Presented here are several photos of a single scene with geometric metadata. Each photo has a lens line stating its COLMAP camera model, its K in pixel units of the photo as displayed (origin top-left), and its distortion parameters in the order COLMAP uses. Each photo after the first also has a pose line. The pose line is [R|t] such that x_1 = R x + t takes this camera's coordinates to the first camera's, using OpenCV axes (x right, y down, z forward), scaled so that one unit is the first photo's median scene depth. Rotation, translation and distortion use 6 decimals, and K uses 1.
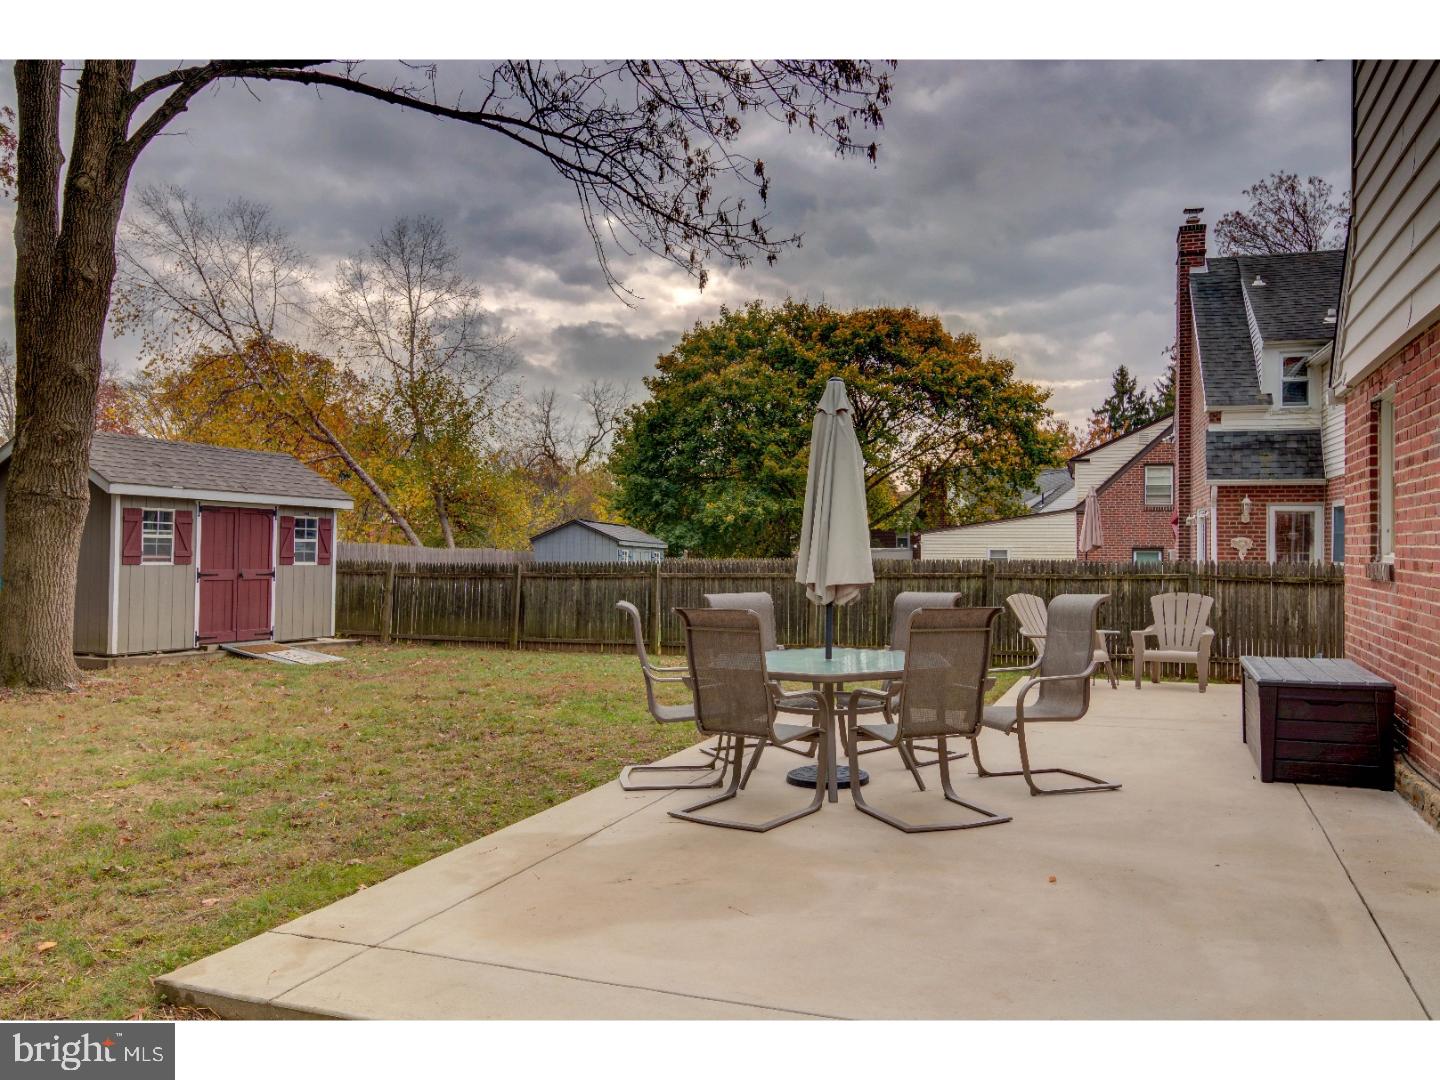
lens RADIAL K [[1097.7, 0, 720.0], [0, 1097.7, 539.1], [0, 0, 1]] dist [0.007003, 0.002137]
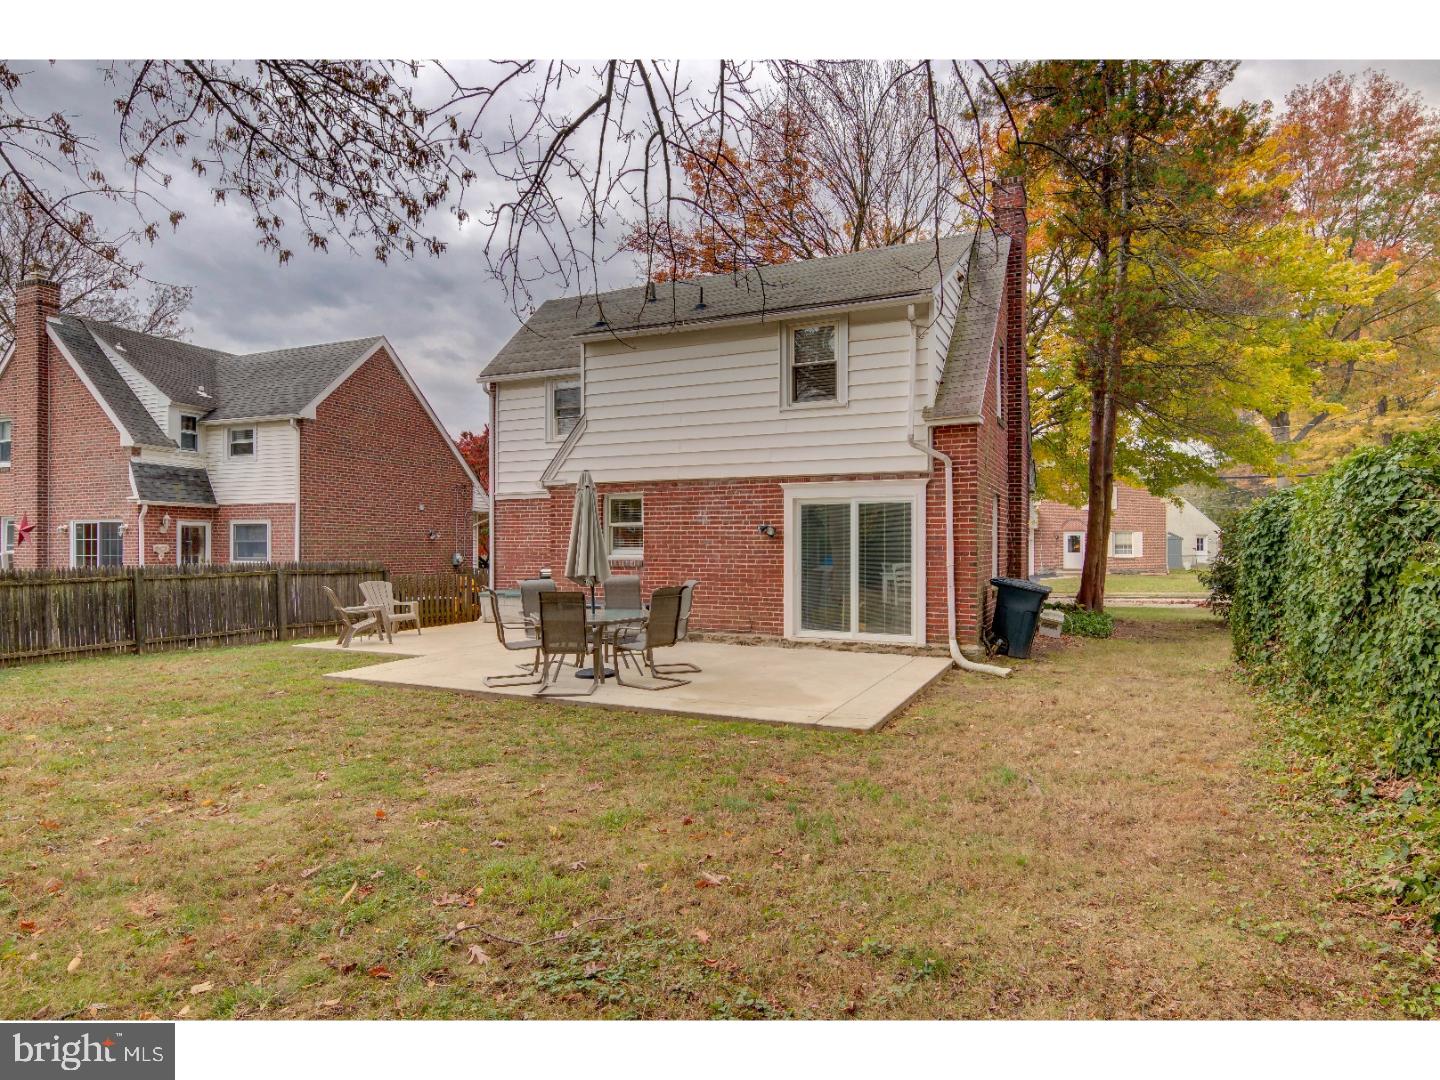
lens RADIAL K [[849.2, 0, 717.2], [0, 849.2, 541.9], [0, 0, 1]] dist [0.000392, 0.000384]
pose [[0.043722, -0.002911, 0.999039, -0.540255], [-0.001338, 0.999995, 0.002972, -0.008087], [-0.999043, -0.001467, 0.043718, 0.272874]]
